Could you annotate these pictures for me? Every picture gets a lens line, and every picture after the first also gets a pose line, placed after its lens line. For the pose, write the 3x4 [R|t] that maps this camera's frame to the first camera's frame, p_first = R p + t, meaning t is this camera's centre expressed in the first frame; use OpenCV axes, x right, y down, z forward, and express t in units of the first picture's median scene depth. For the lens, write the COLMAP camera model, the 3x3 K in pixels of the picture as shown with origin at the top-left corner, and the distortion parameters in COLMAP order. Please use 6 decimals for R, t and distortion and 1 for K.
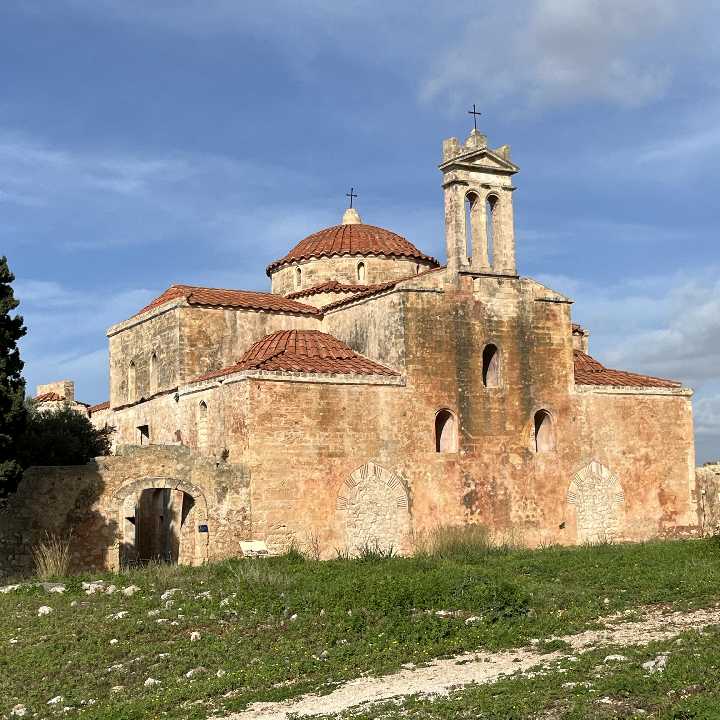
lens RADIAL K [[1157.9, 0, 360.1], [0, 1157.9, 360.1], [0, 0, 1]] dist [0.153475, 0.000000]
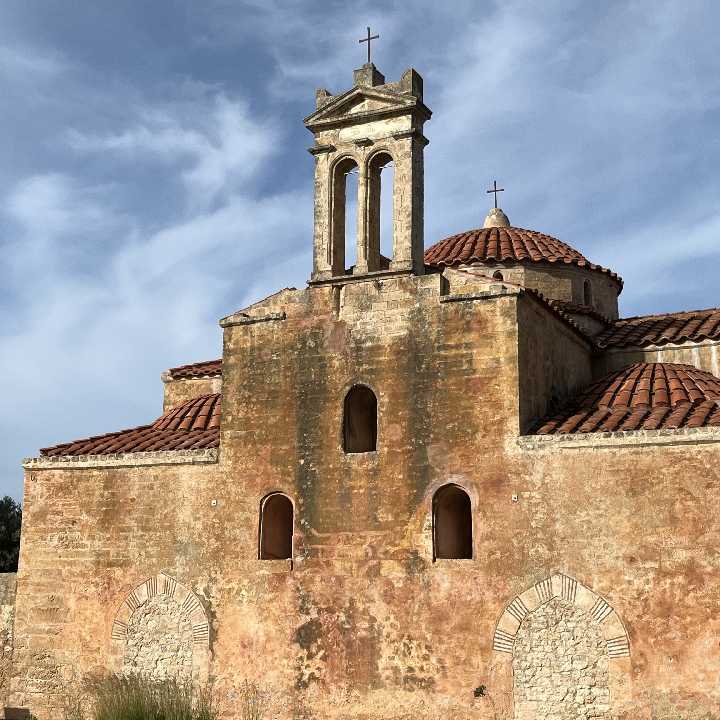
lens RADIAL K [[1131.2, 0, 360.3], [0, 1131.2, 358.6], [0, 0, 1]] dist [0.066066, 0.000000]
pose [[0.564467, -0.131563, -0.814904, 0.622561], [0.077224, 0.991304, -0.106551, 0.037932], [0.821835, -0.002785, 0.569718, 0.654848]]
